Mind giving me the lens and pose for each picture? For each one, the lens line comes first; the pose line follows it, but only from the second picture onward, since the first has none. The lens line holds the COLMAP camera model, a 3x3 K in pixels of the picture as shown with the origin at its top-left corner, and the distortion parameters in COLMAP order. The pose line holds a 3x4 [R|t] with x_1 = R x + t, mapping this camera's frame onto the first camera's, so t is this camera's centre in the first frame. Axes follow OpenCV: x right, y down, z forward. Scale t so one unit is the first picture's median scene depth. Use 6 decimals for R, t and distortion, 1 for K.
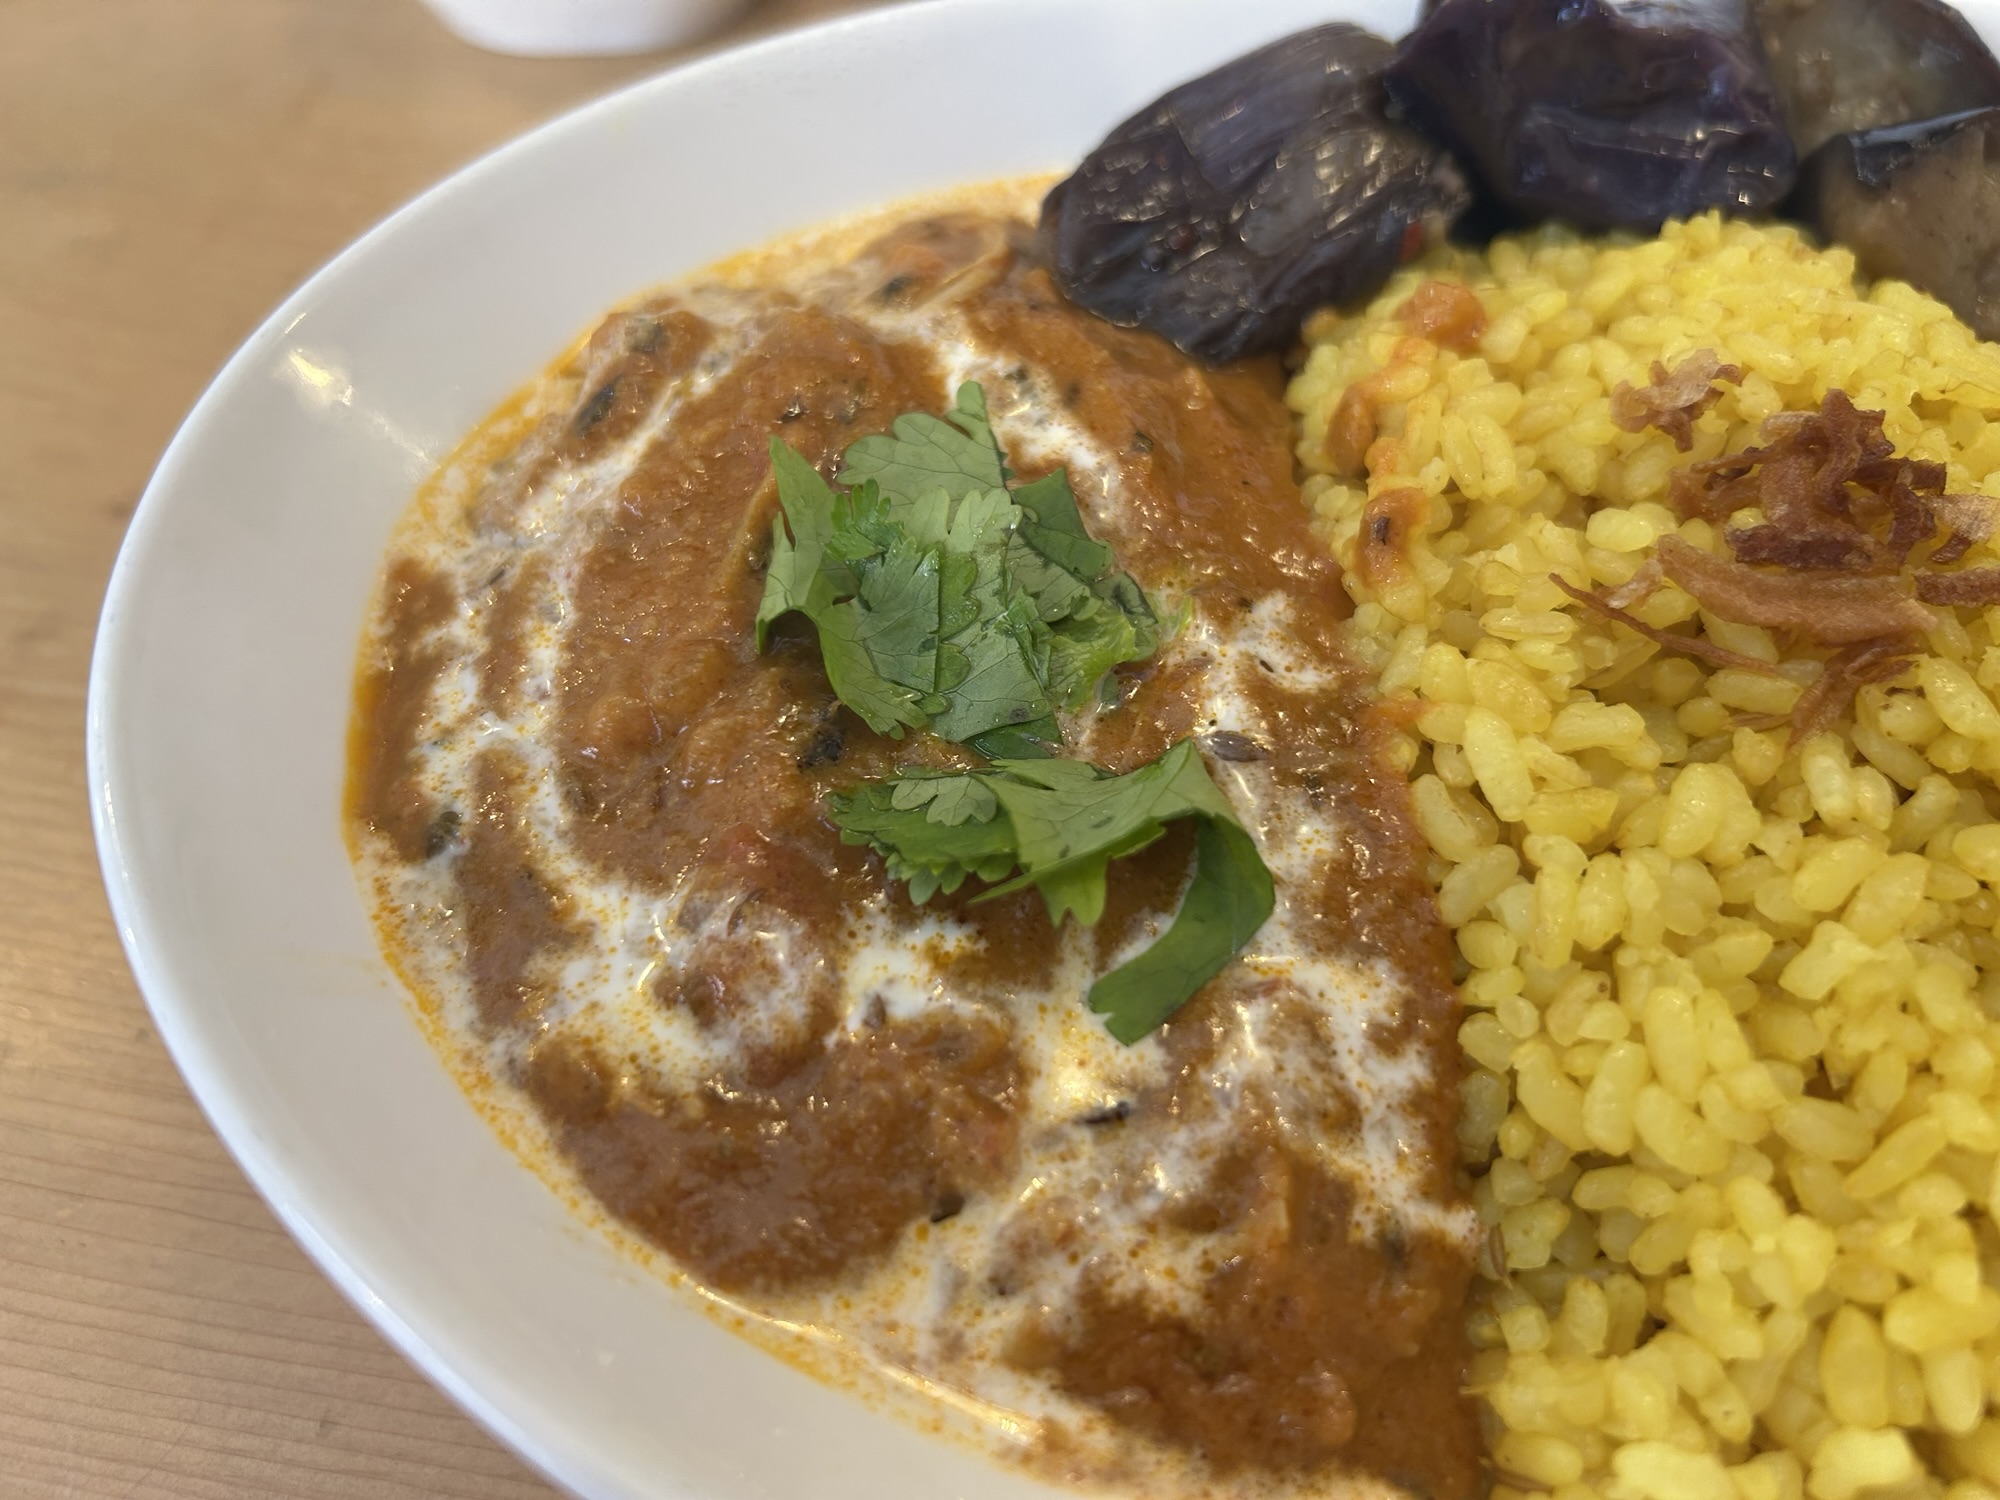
lens RADIAL K [[1469.3, 0, 1000.0], [0, 1469.3, 750.0], [0, 0, 1]] dist [0.034520, -0.074275]
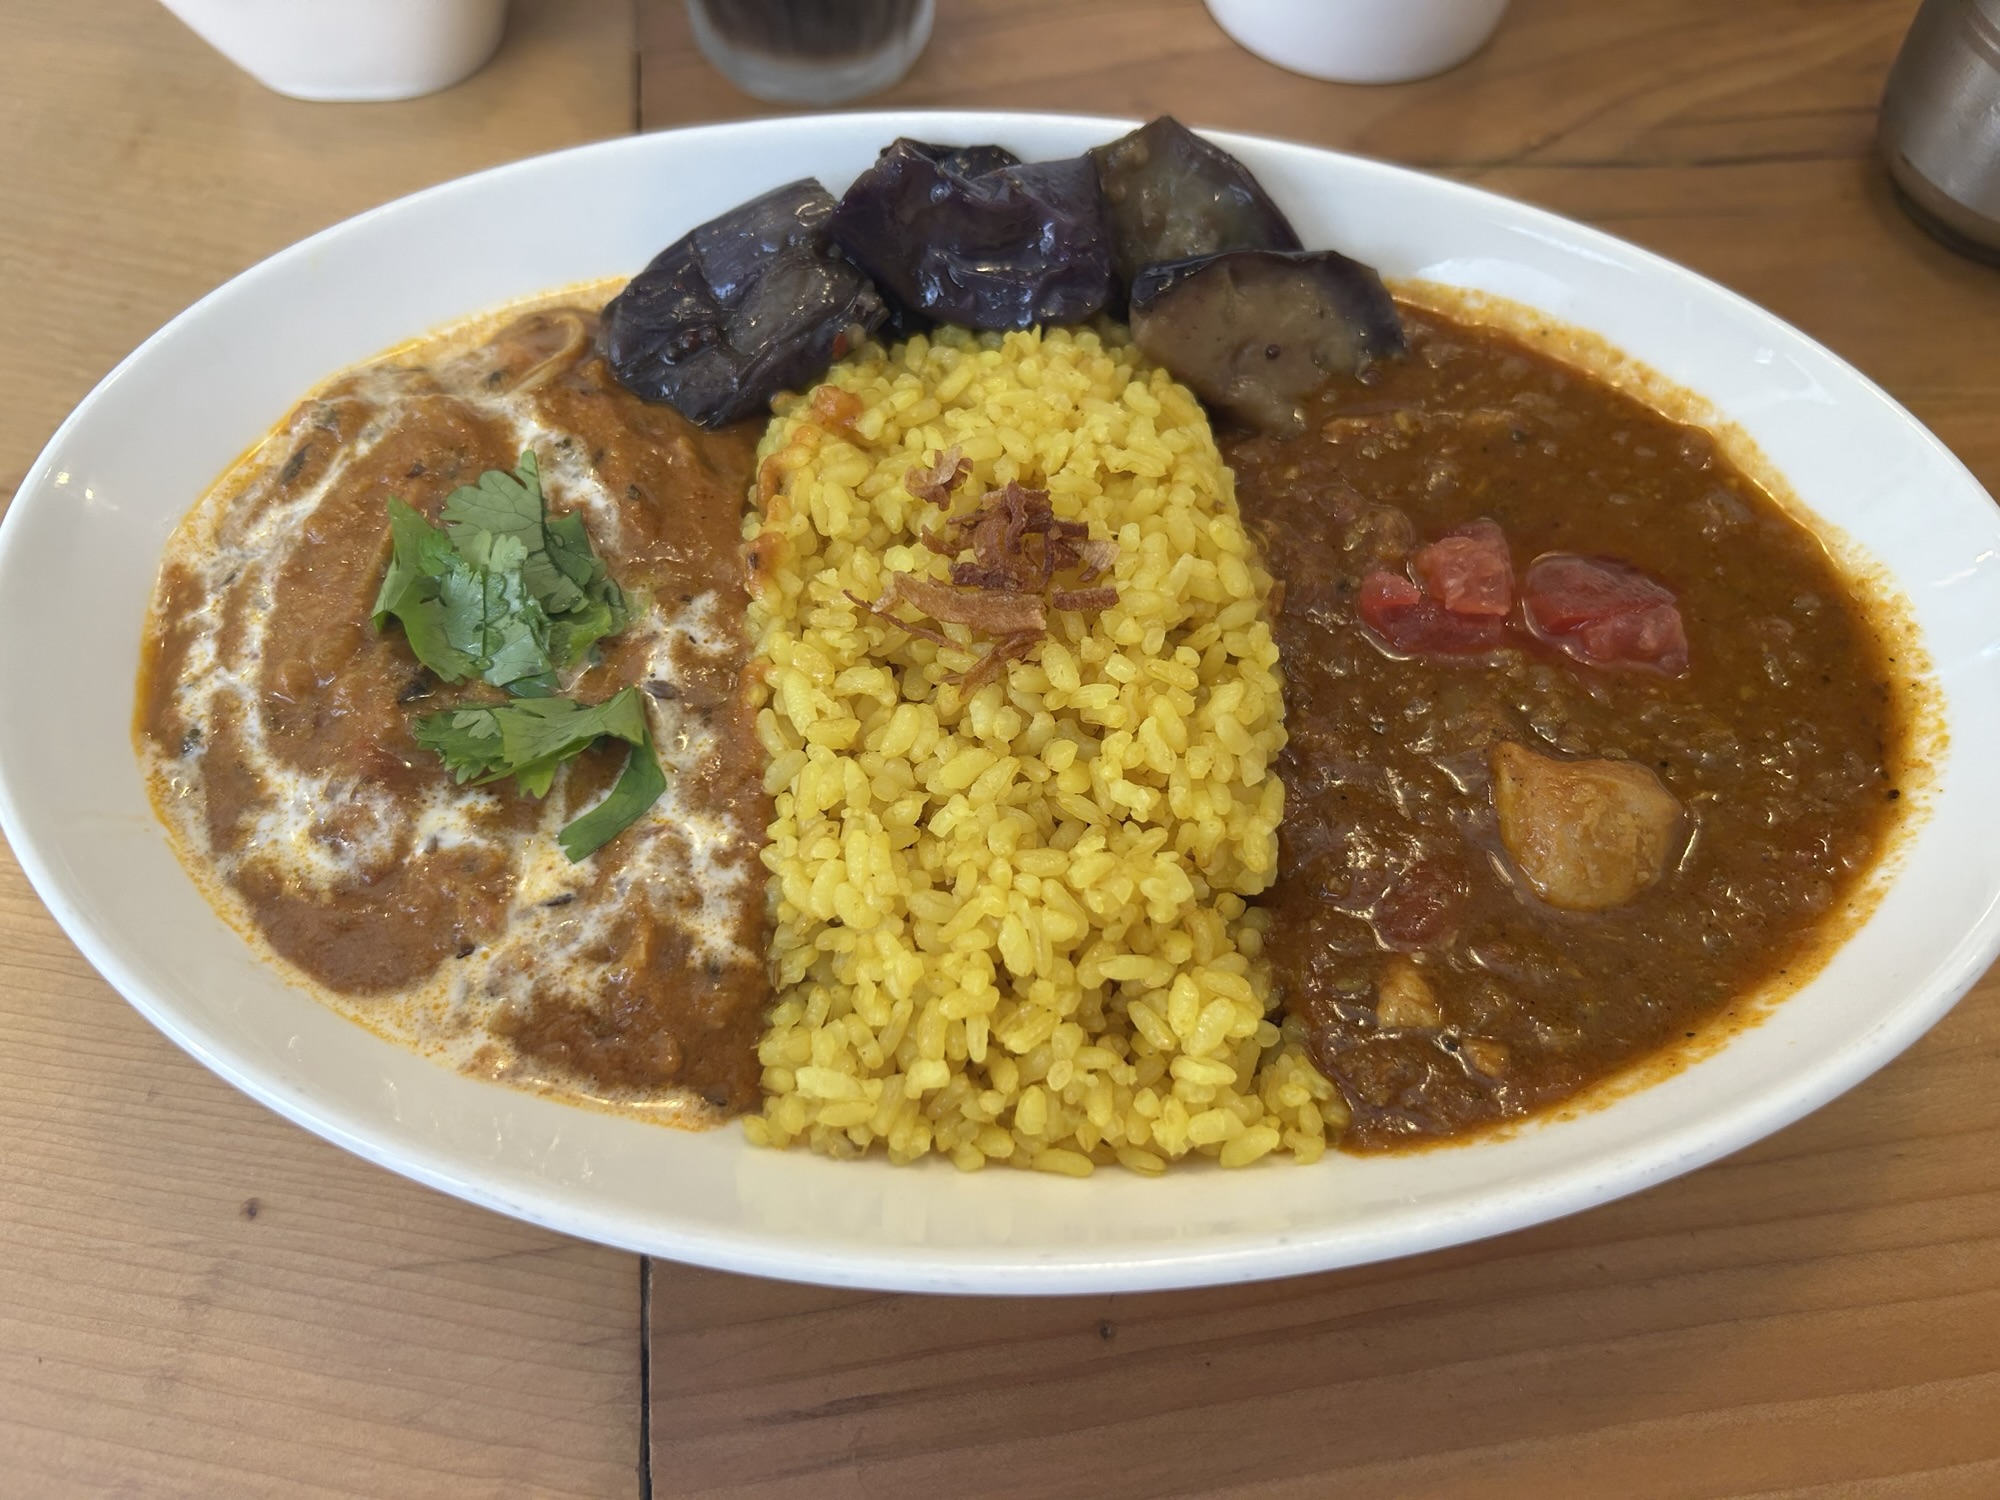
lens RADIAL K [[1519.8, 0, 1000.0], [0, 1519.8, 750.0], [0, 0, 1]] dist [0.006387, -0.003152]
pose [[0.999955, -0.000402, 0.009497, 0.523254], [-0.000579, 0.994674, 0.103072, -0.112228], [-0.009487, -0.103073, 0.994629, -0.733352]]
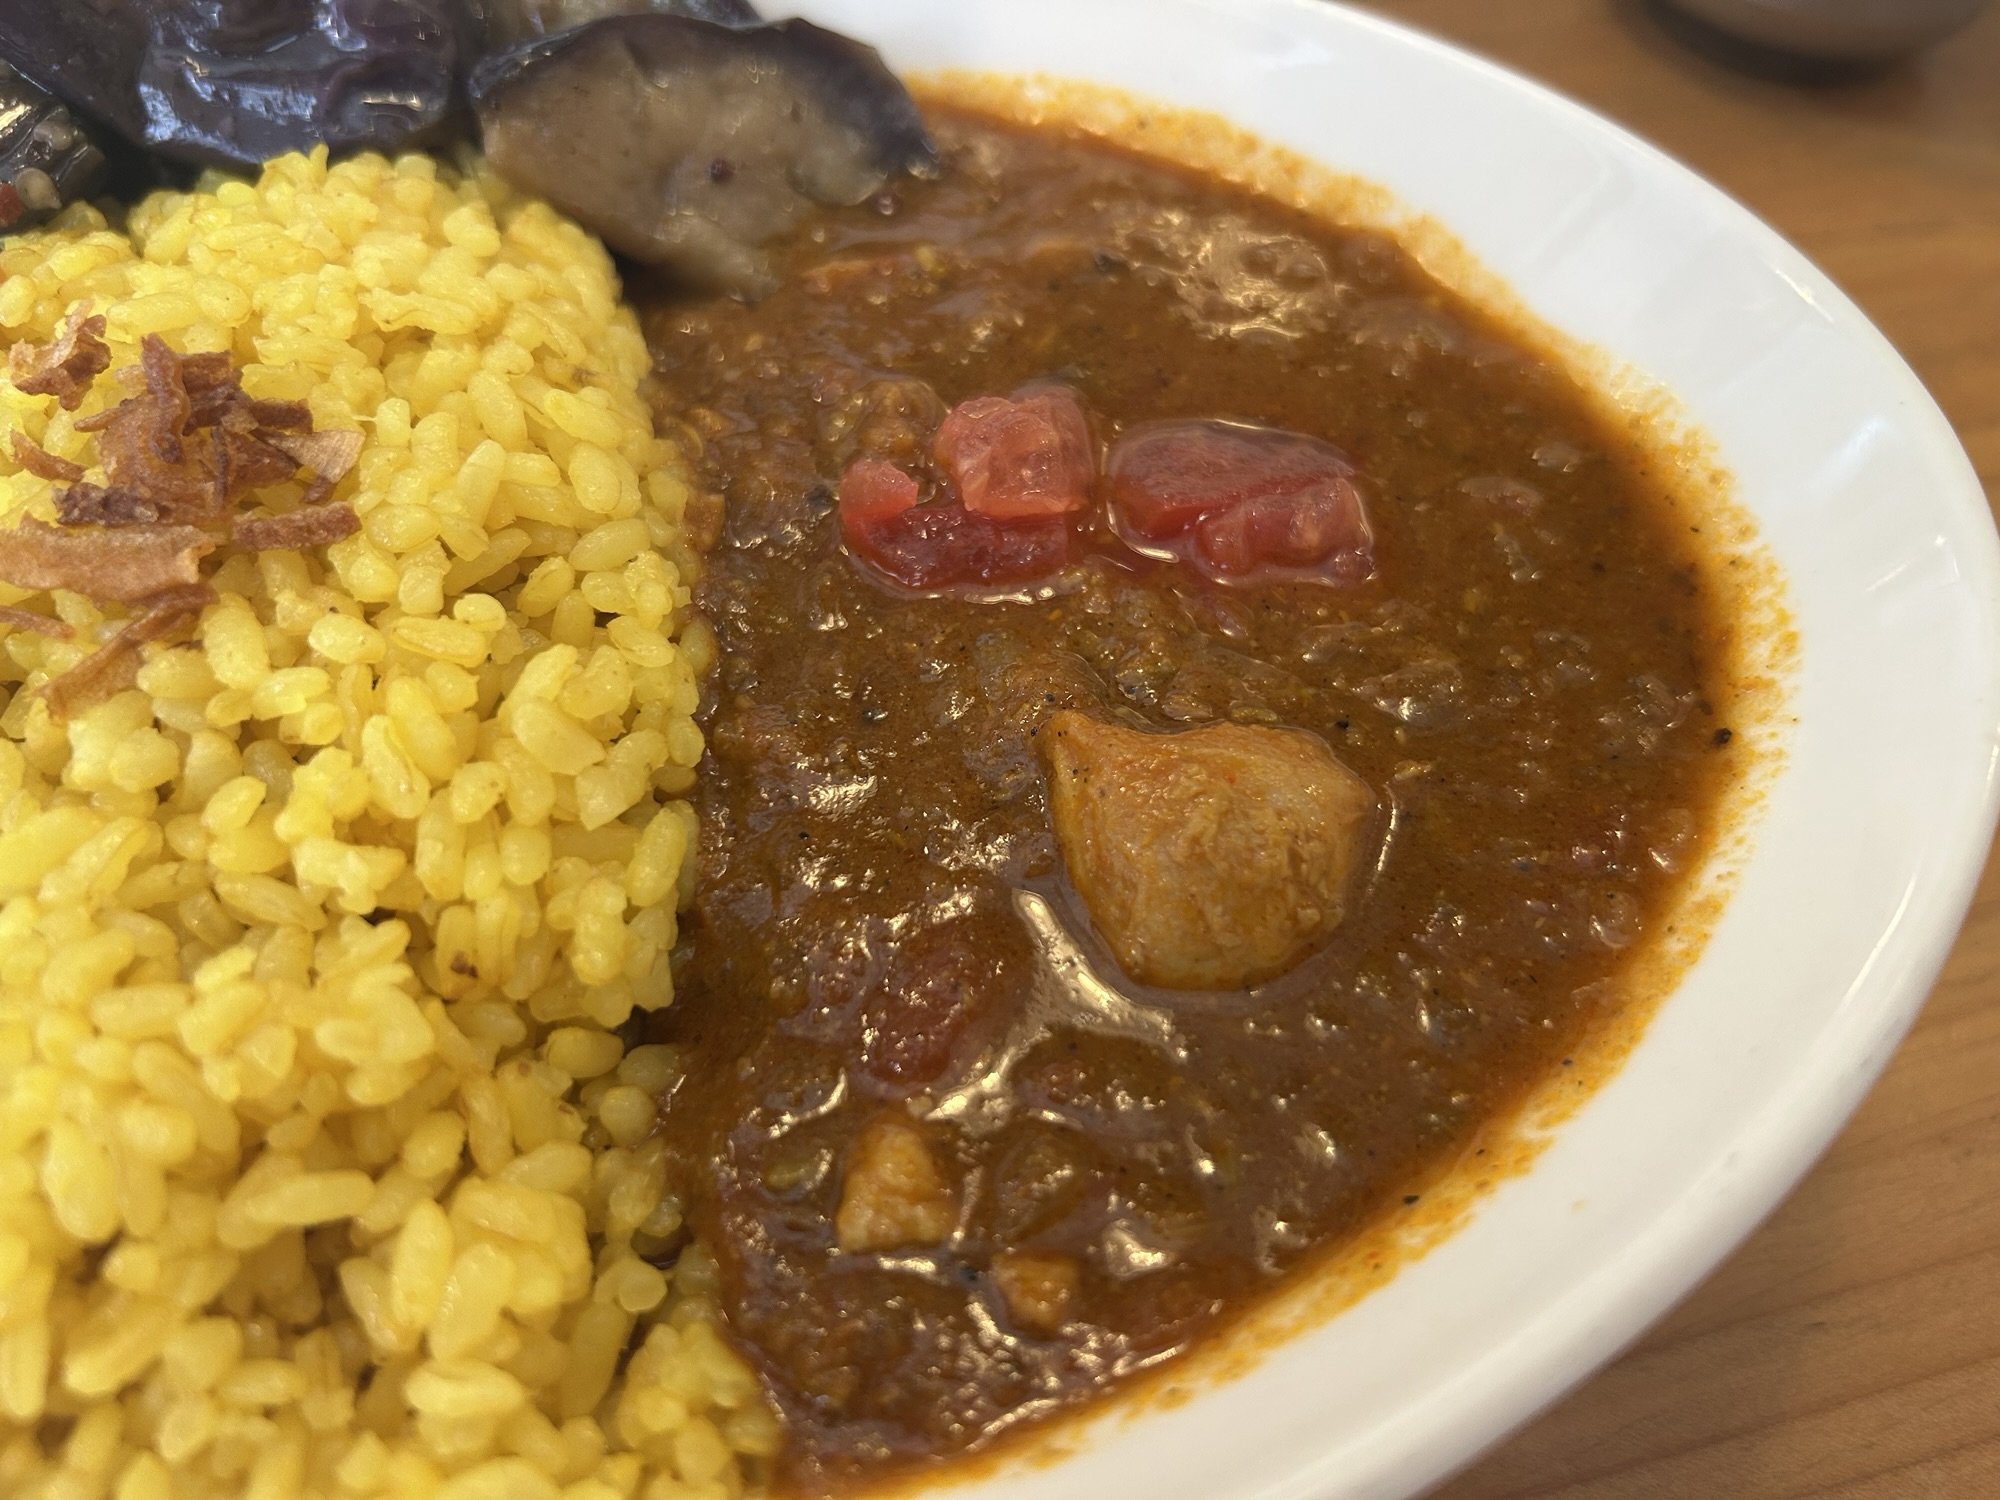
lens RADIAL K [[1520.9, 0, 1000.0], [0, 1520.9, 750.0], [0, 0, 1]] dist [-0.013385, -0.009172]
pose [[0.993136, -0.096263, 0.066436, 0.995364], [0.094496, 0.995095, 0.029250, 0.046644], [-0.068926, -0.022771, 0.997362, -0.025188]]
